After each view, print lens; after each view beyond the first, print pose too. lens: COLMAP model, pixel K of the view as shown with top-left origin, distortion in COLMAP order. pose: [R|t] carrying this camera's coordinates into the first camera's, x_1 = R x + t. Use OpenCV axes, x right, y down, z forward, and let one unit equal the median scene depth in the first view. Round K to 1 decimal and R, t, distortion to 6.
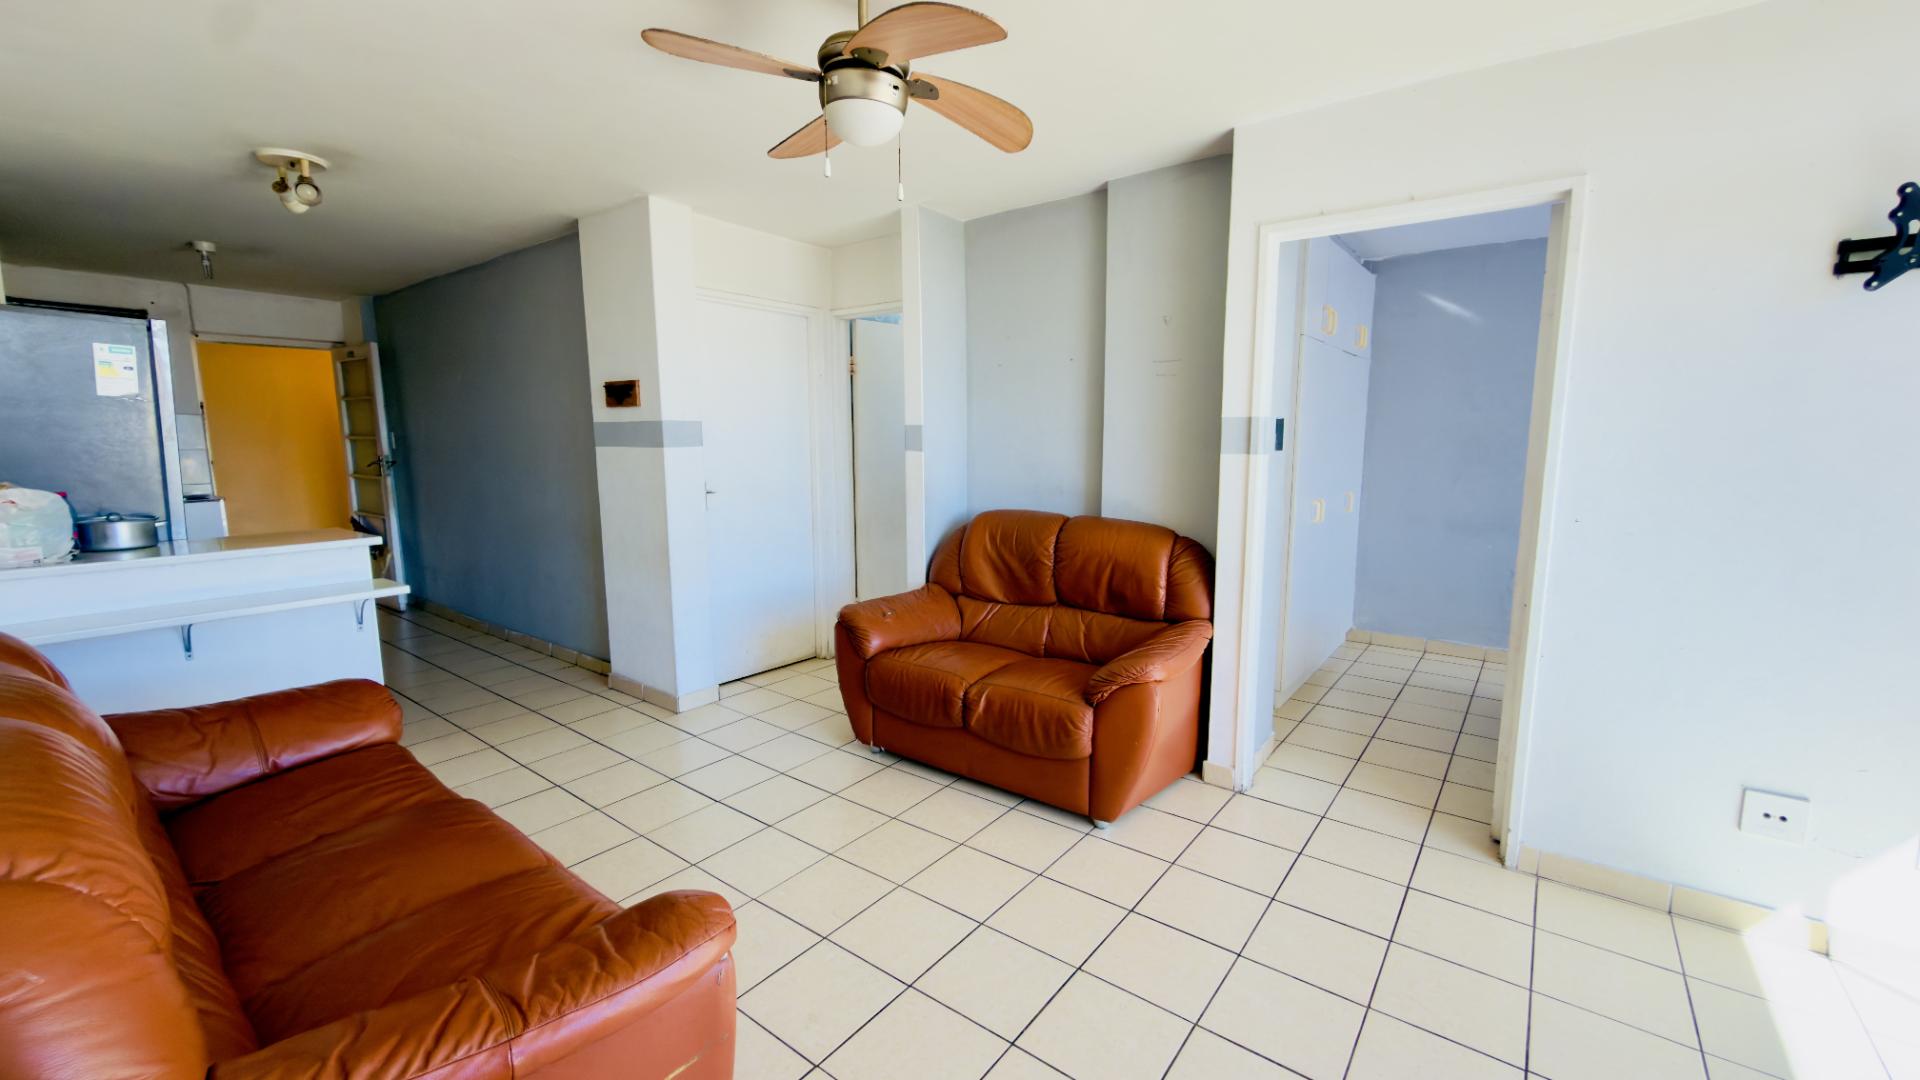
lens RADIAL K [[772.3, 0, 971.8], [0, 772.3, 543.6], [0, 0, 1]] dist [0.000050, 0.000054]
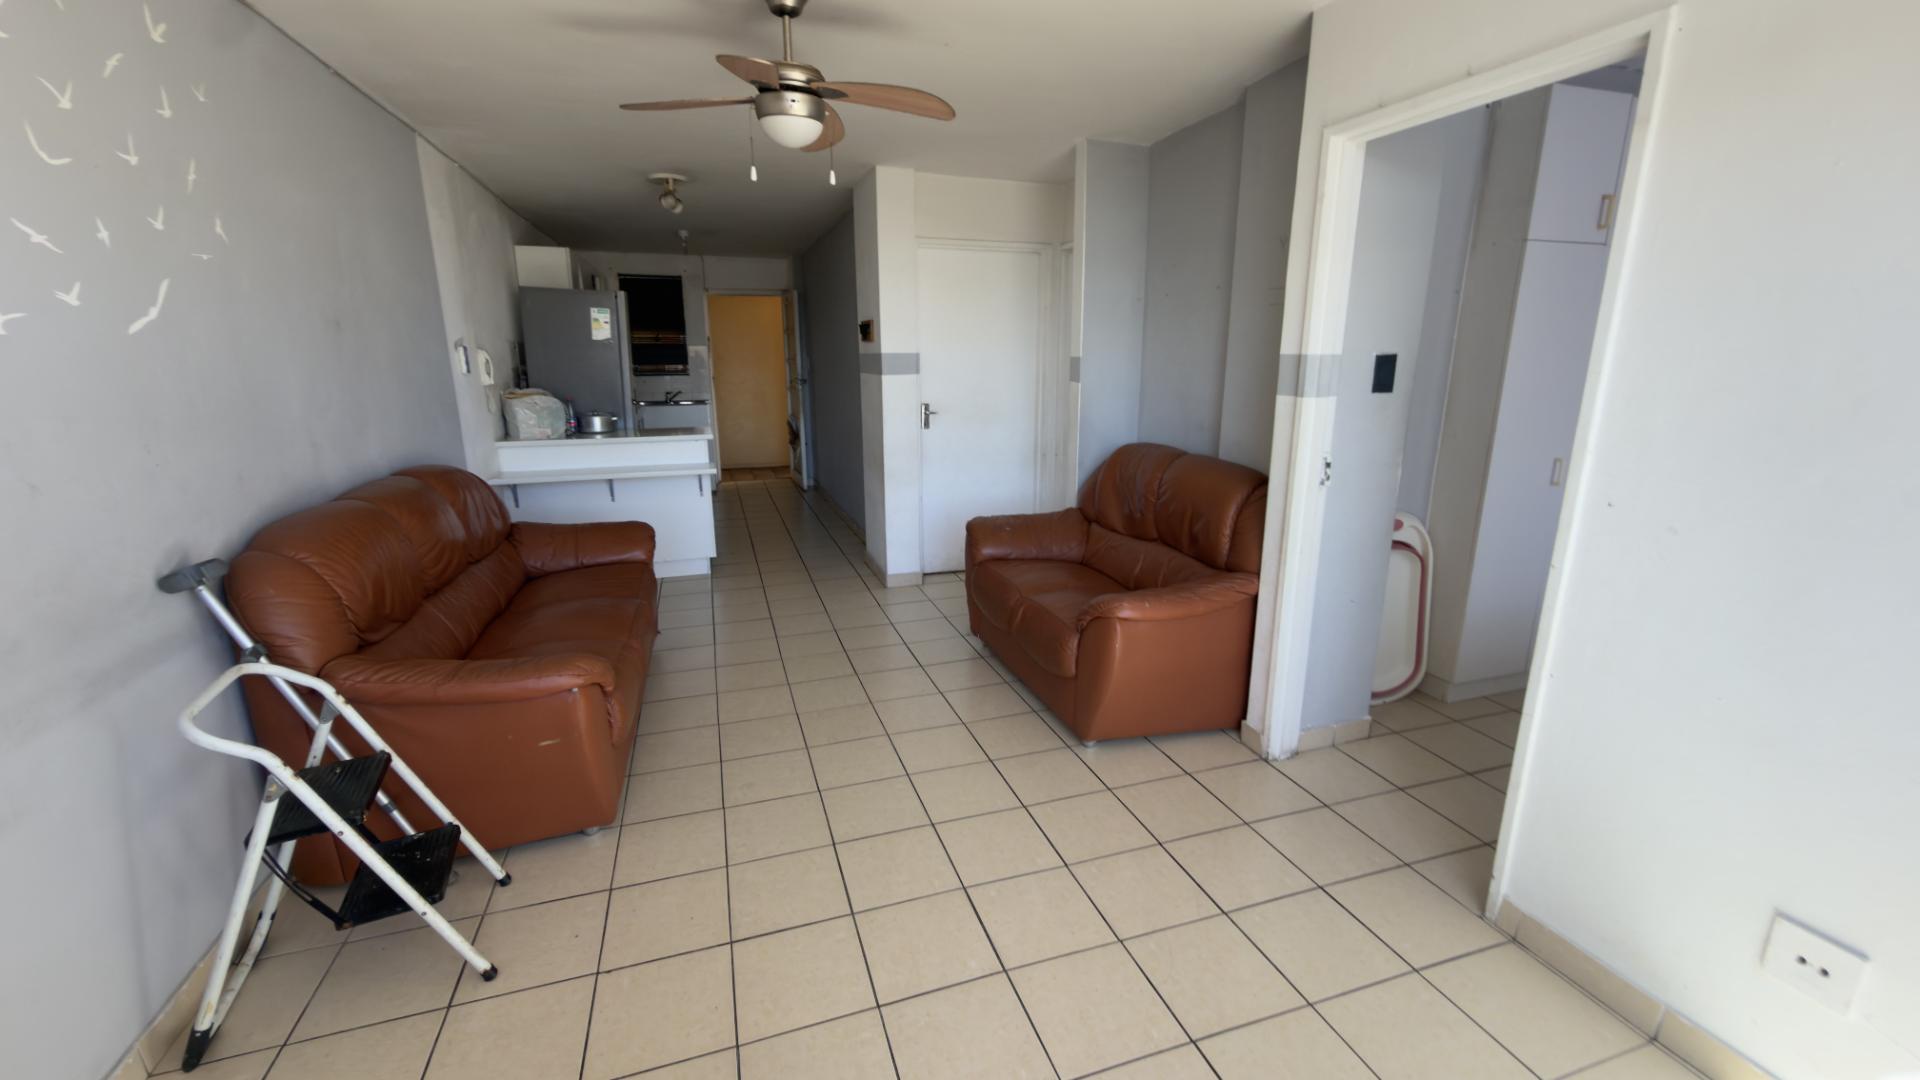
lens RADIAL K [[767.6, 0, 958.9], [0, 767.6, 540.9], [0, 0, 1]] dist [-0.001091, 0.000361]
pose [[0.827750, 0.132860, -0.545141, 0.496469], [-0.077412, 0.989312, 0.123569, -0.026996], [0.555732, -0.060084, 0.829188, 0.032884]]
